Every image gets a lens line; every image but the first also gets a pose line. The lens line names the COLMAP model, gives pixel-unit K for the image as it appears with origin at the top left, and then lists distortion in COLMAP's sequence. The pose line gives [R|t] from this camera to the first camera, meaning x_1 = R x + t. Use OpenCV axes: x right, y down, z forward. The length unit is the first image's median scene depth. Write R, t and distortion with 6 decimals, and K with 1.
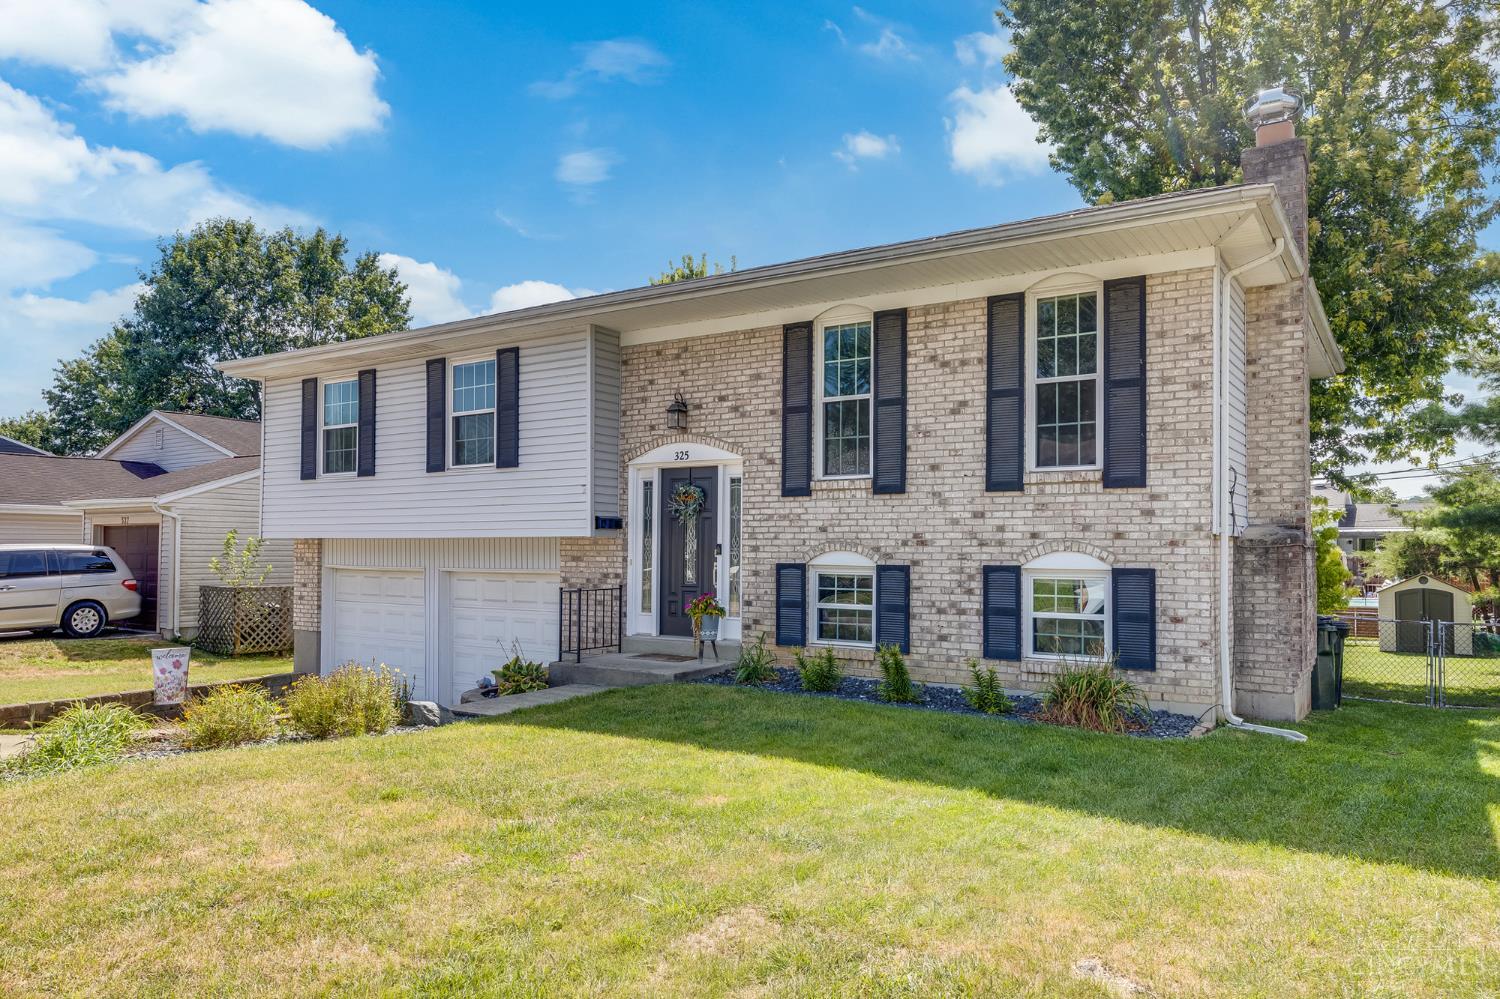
lens RADIAL K [[1009.7, 0, 748.6], [0, 1009.7, 500.6], [0, 0, 1]] dist [-0.046384, 0.005466]
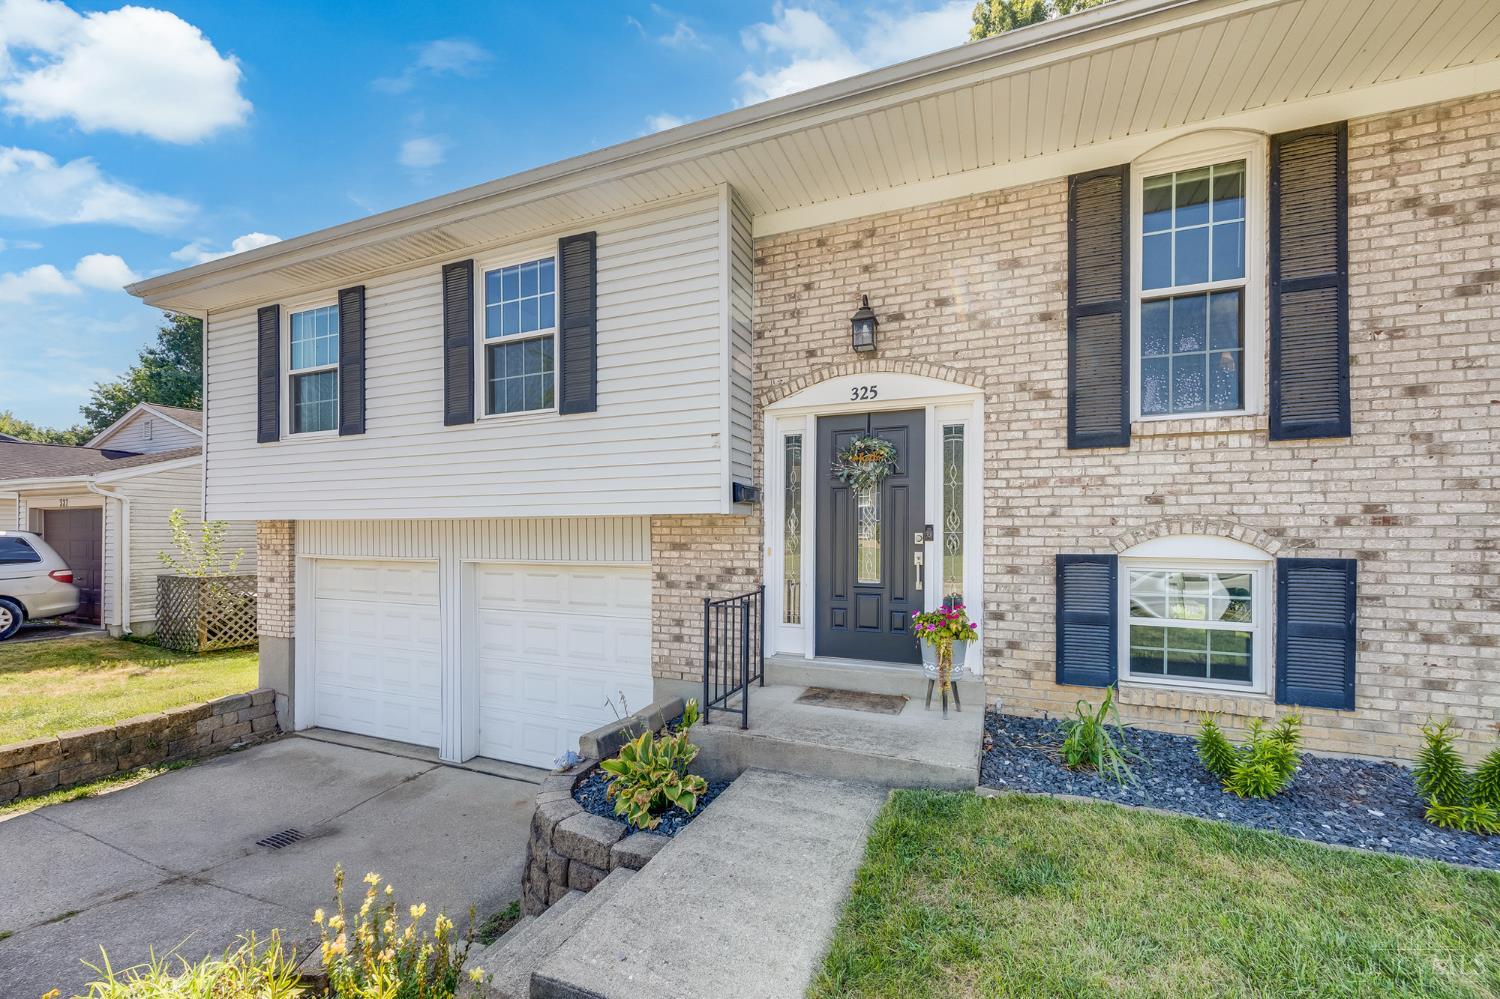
lens RADIAL K [[616.3, 0, 742.7], [0, 616.3, 522.2], [0, 0, 1]] dist [-0.007878, 0.000373]
pose [[0.983785, -0.000541, 0.179350, -0.216494], [-0.005396, 0.999454, 0.032611, 0.027818], [-0.179269, -0.033050, 0.983245, 0.603556]]
